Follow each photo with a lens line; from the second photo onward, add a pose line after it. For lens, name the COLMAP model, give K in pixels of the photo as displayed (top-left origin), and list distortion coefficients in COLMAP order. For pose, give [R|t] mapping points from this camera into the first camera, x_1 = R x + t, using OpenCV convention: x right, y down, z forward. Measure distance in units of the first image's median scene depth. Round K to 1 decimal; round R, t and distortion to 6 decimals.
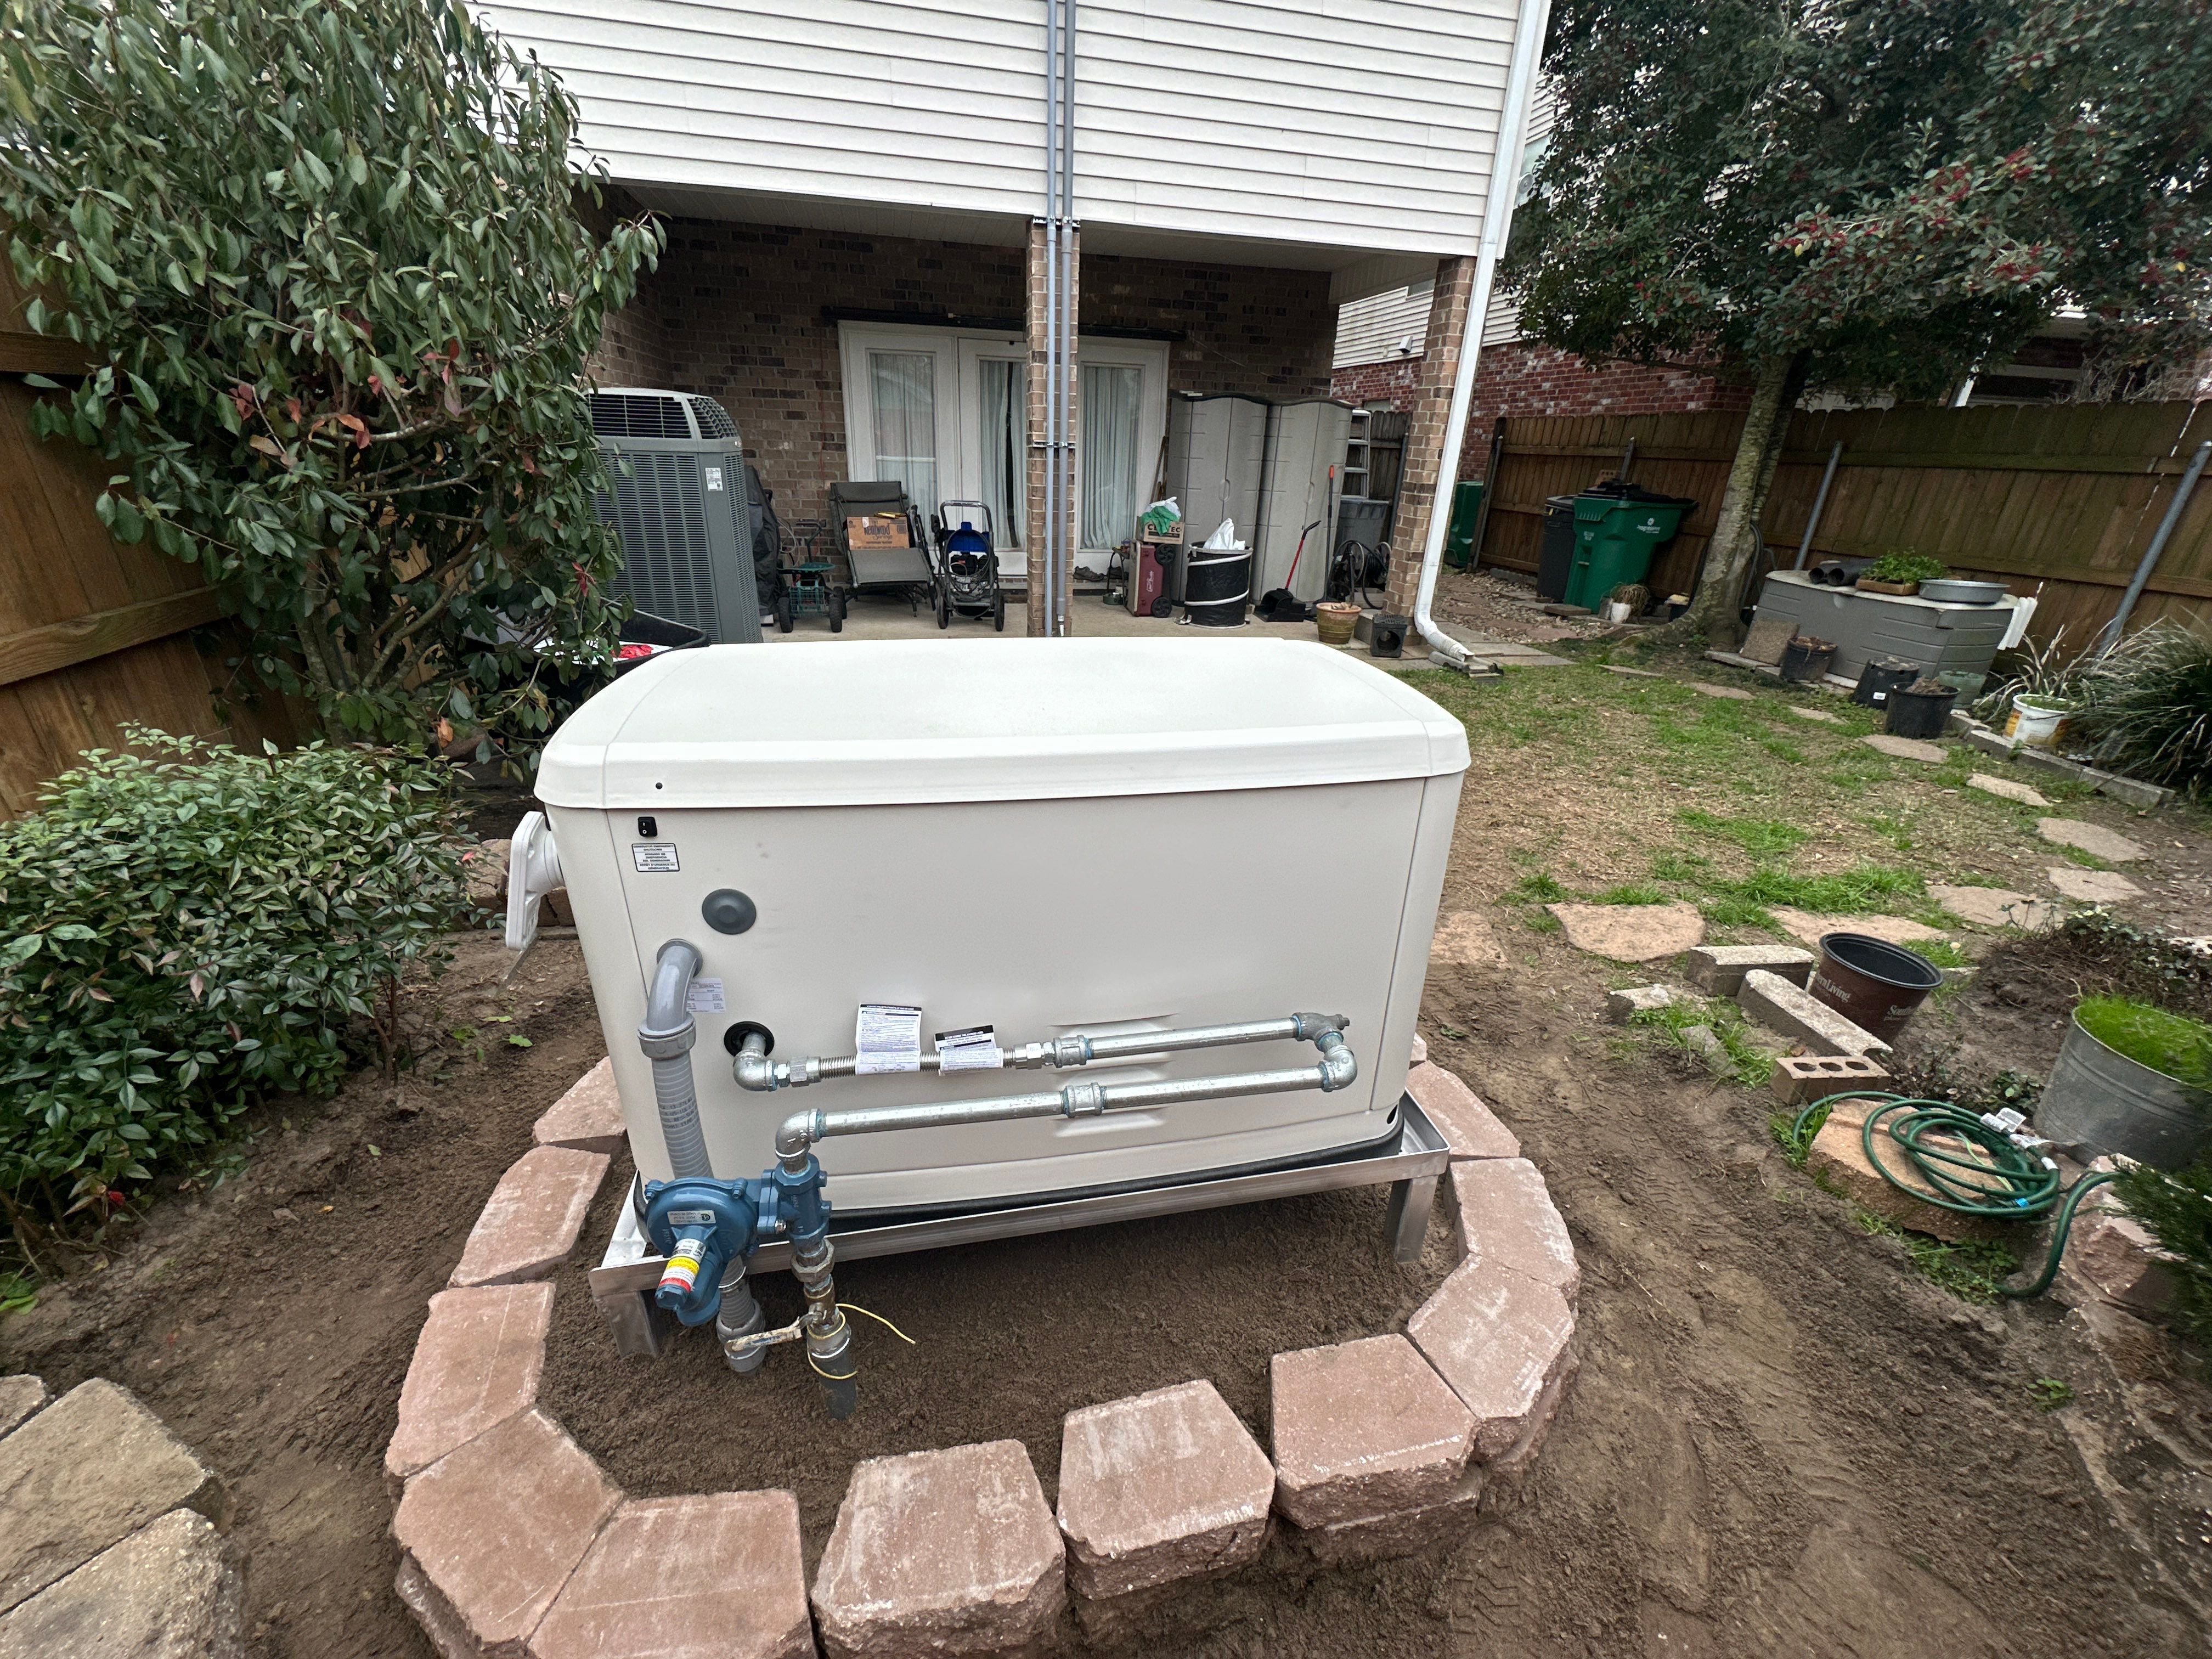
lens RADIAL K [[883.6, 0, 1103.6], [0, 883.6, 824.2], [0, 0, 1]] dist [-0.000251, 0.000314]
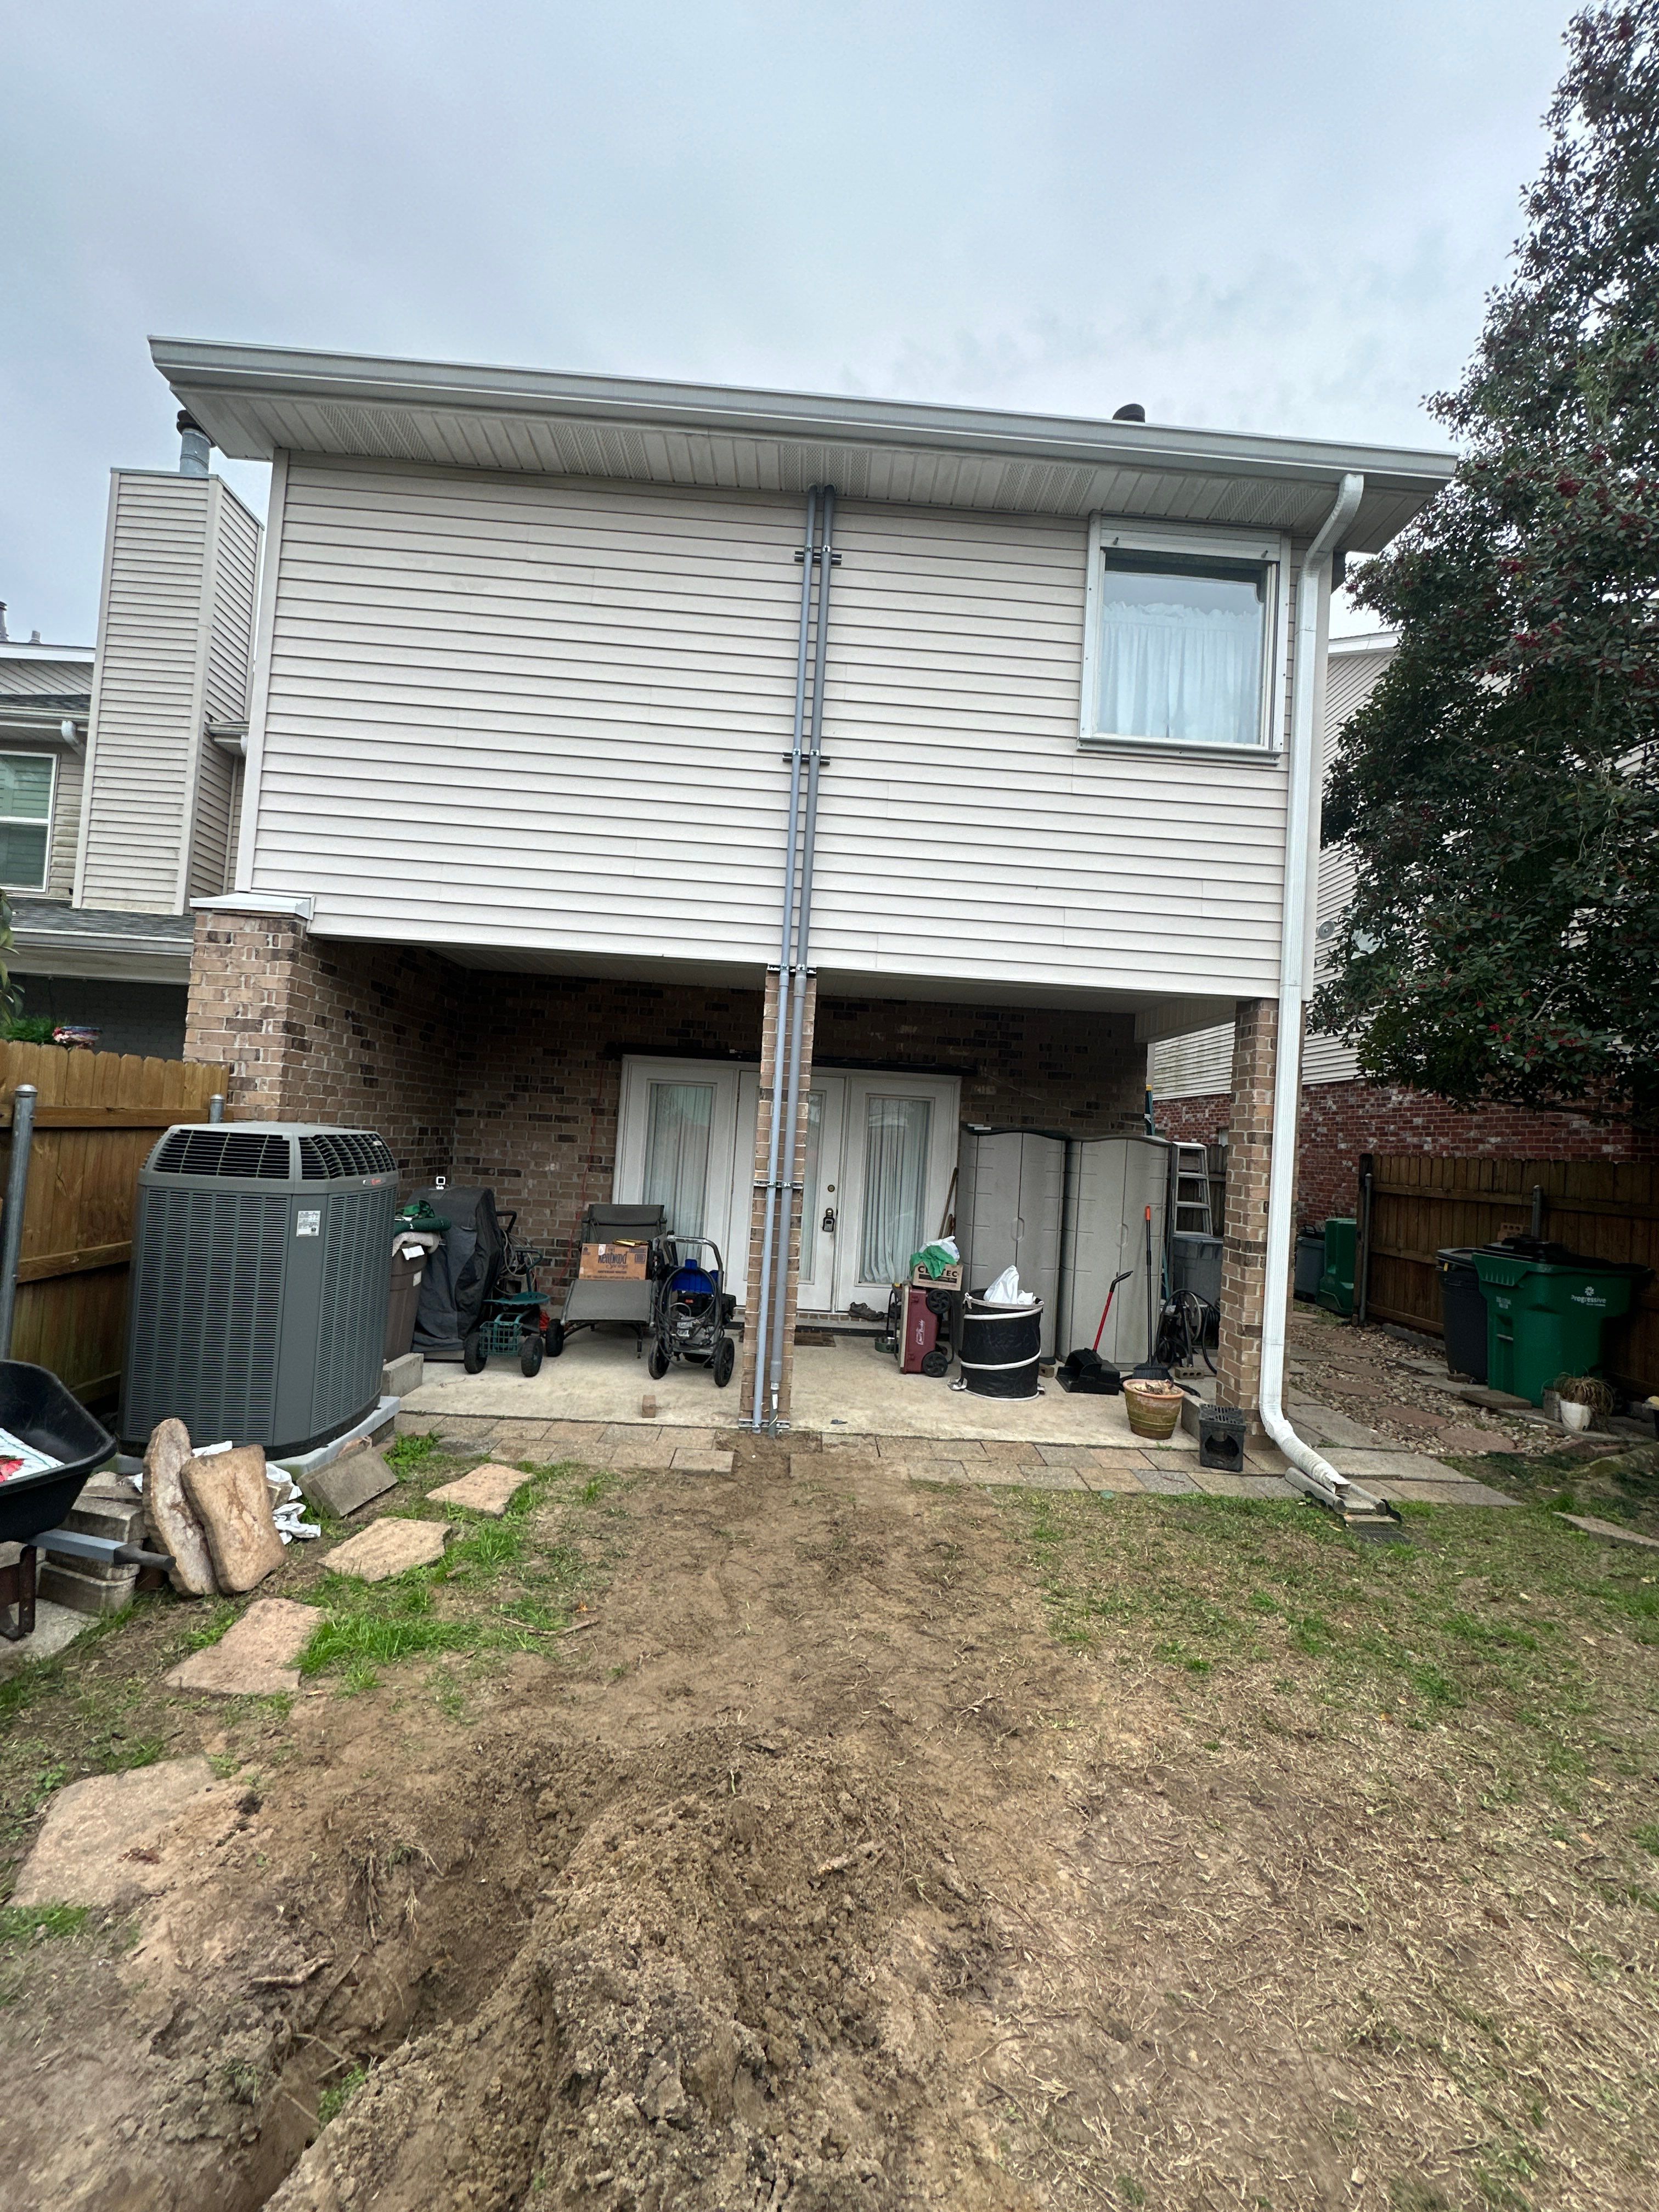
lens RADIAL K [[883.6, 0, 828.0], [0, 883.6, 1108.4], [0, 0, 1]] dist [-0.000251, 0.000314]
pose [[0.983177, 0.018649, -0.181701, 0.127595], [-0.096190, 0.898523, -0.428256, -0.111999], [0.155276, 0.438530, 0.885201, 0.179451]]
